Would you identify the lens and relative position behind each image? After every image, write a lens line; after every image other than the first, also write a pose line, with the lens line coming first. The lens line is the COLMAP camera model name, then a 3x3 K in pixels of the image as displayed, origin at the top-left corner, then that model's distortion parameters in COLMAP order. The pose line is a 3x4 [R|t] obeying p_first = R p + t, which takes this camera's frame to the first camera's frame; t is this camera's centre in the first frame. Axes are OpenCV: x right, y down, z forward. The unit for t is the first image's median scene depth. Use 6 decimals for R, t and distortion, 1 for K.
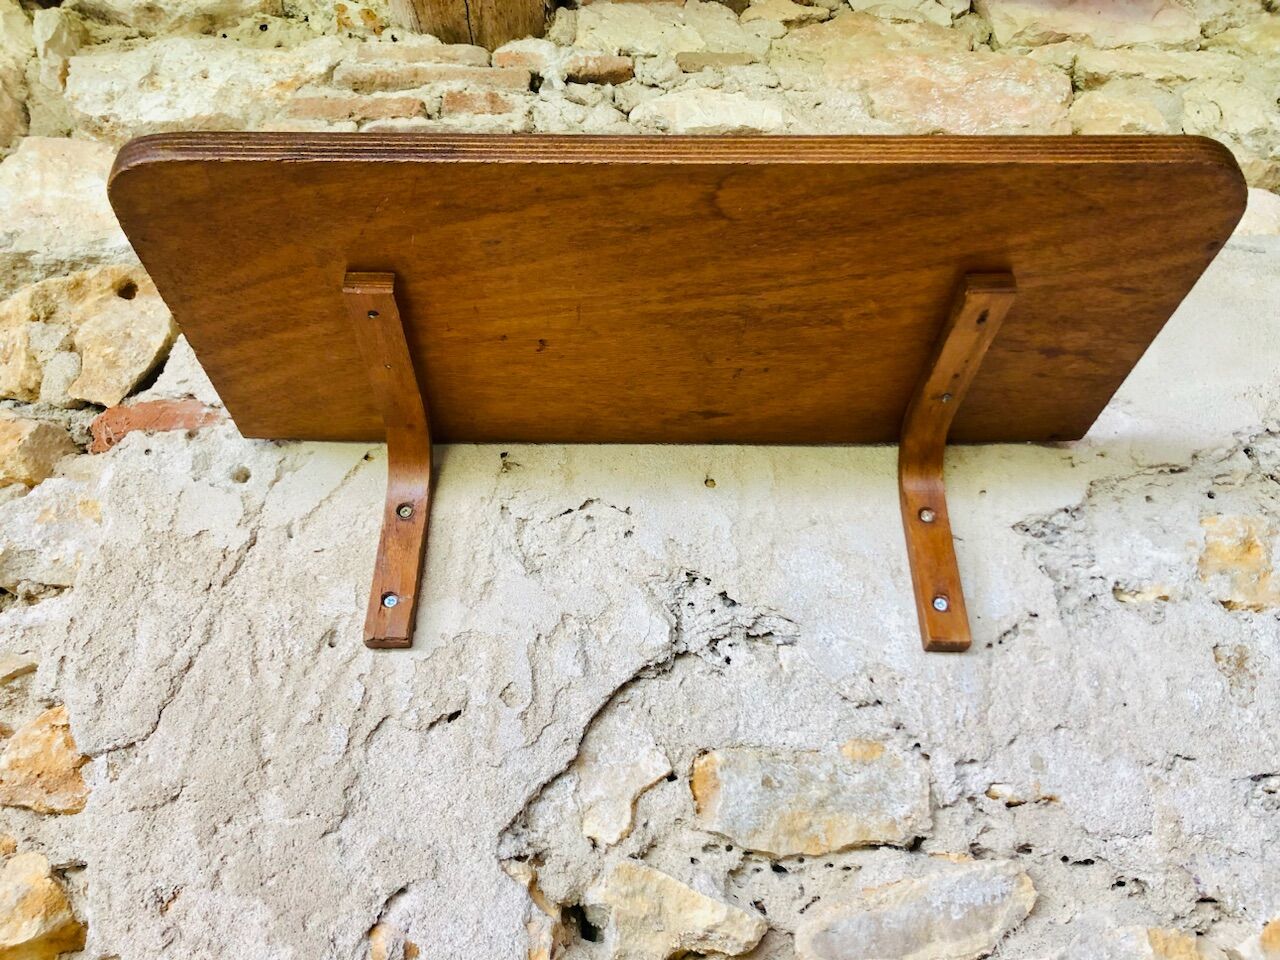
lens RADIAL K [[1035.2, 0, 623.0], [0, 1035.2, 482.0], [0, 0, 1]] dist [0.038530, -0.056796]
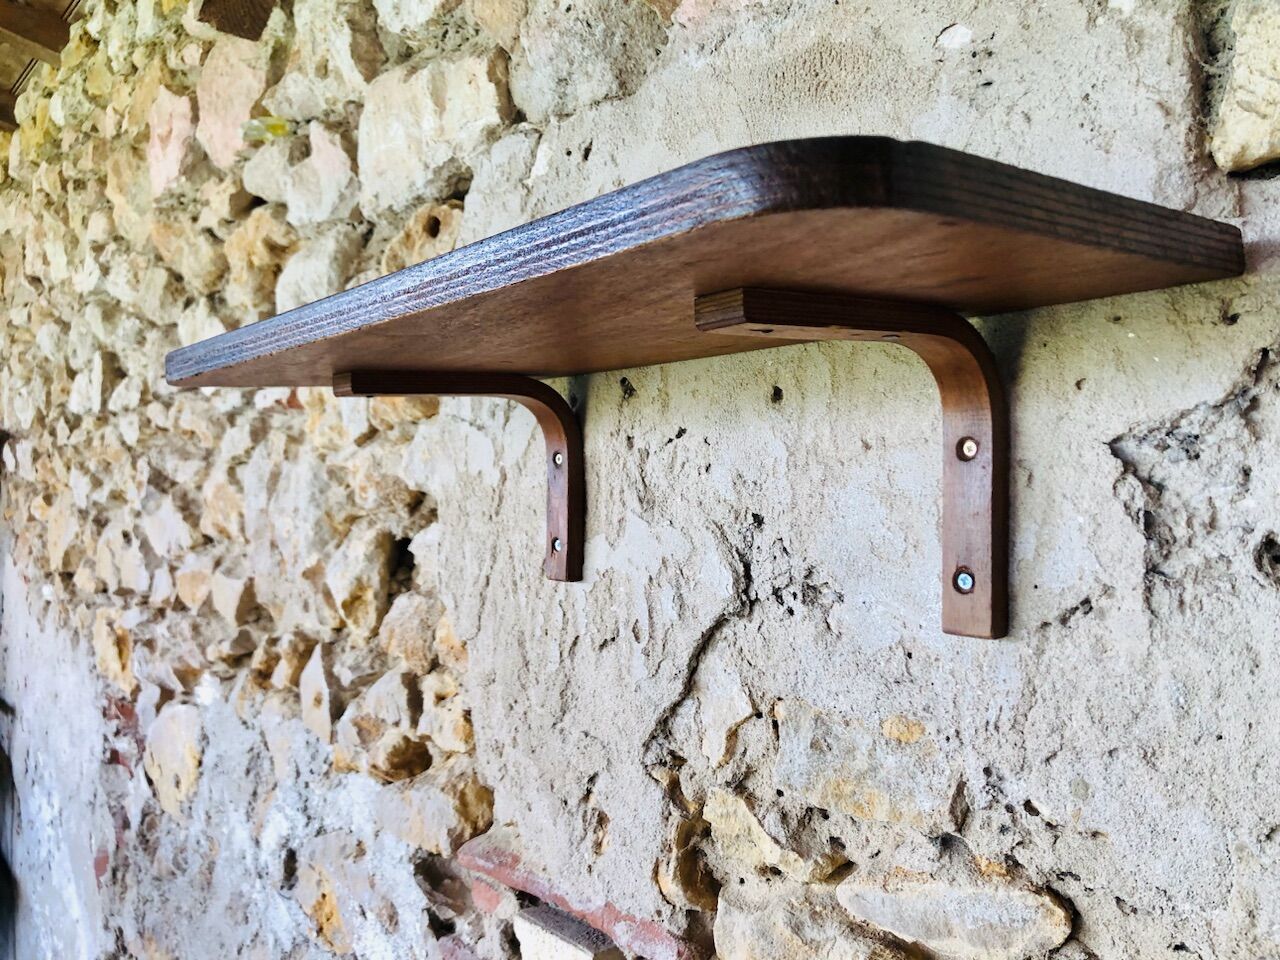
lens RADIAL K [[1045.7, 0, 639.1], [0, 1045.7, 461.7], [0, 0, 1]] dist [0.088256, -0.118059]
pose [[0.630664, -0.010333, -0.775987, 0.778296], [0.420035, 0.845336, 0.330117, -0.328592], [0.652559, -0.534135, 0.537464, 0.465804]]
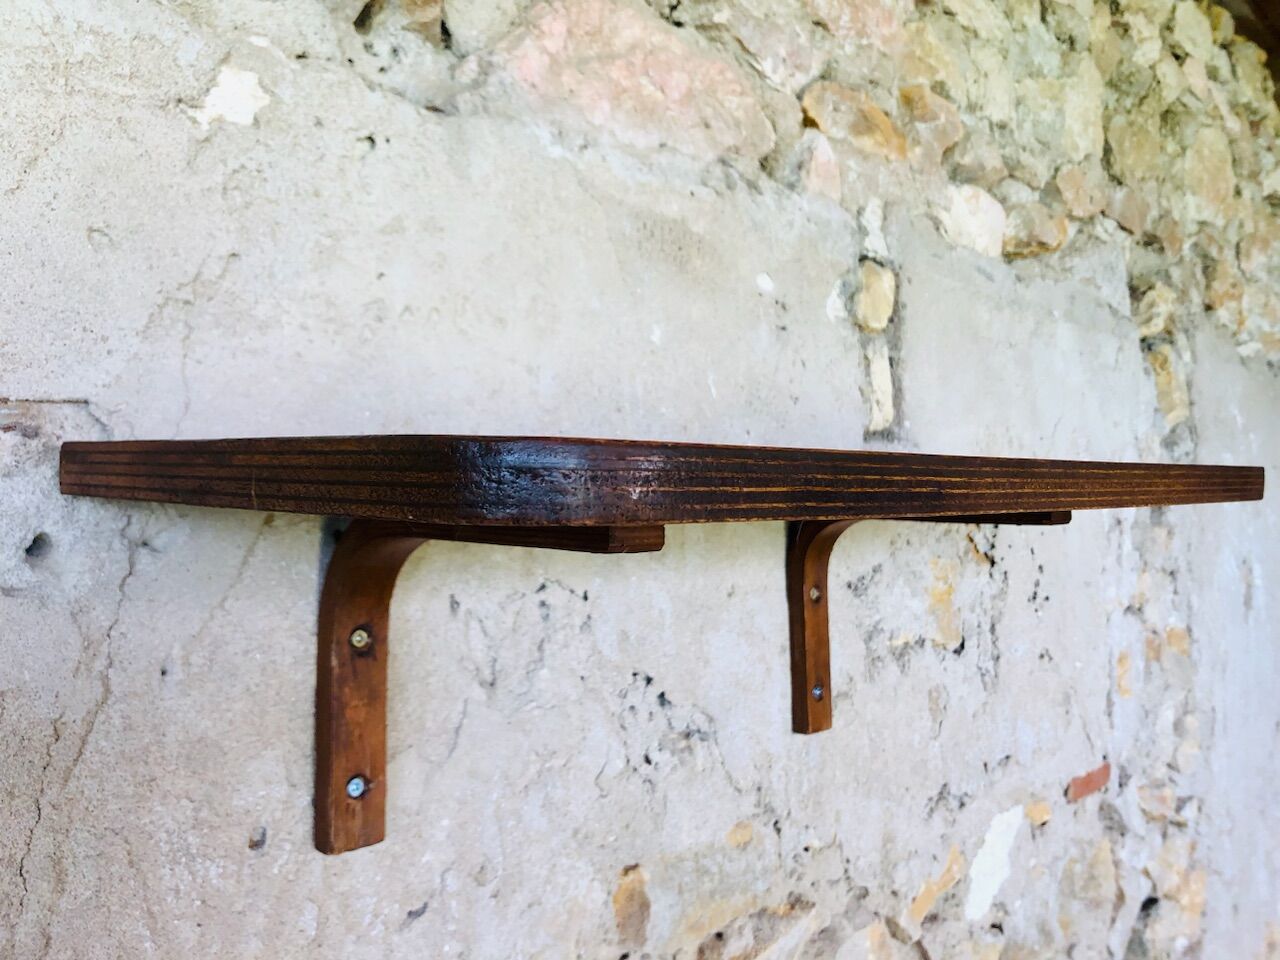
lens RADIAL K [[1071.2, 0, 653.2], [0, 1071.2, 481.0], [0, 0, 1]] dist [0.002118, 0.008936]
pose [[0.701565, 0.020547, 0.712309, -0.607904], [-0.369067, 0.865554, 0.338534, -0.386969], [-0.609586, -0.500393, 0.614826, 0.537517]]
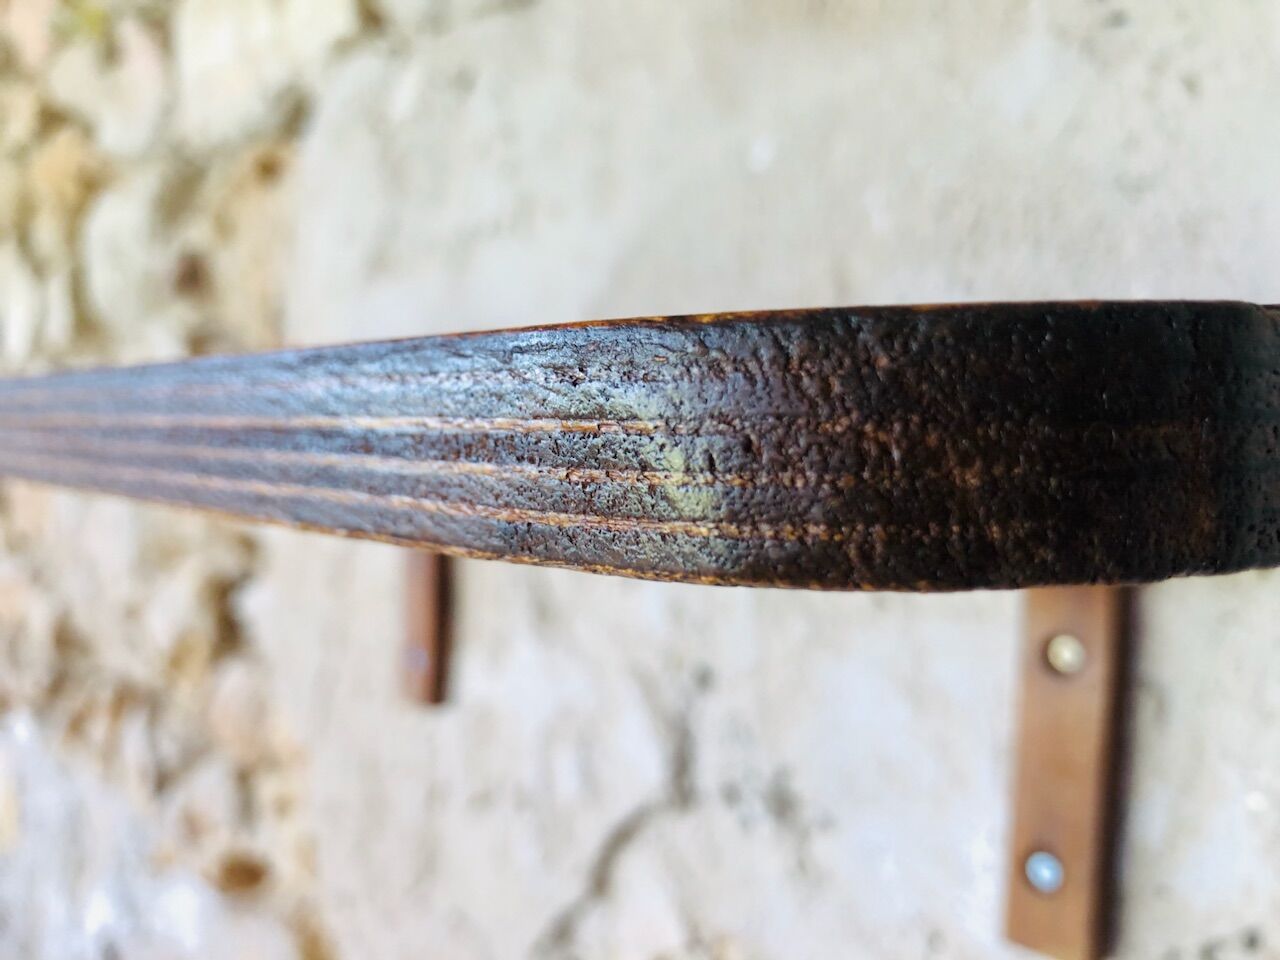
lens RADIAL K [[1112.4, 0, 640.0], [0, 1112.4, 480.0], [0, 0, 1]] dist [0.013919, -0.005816]
pose [[0.671615, 0.064517, -0.738086, 0.550592], [0.382134, 0.823308, 0.419686, -0.313315], [0.634749, -0.563916, 0.528292, 0.726344]]
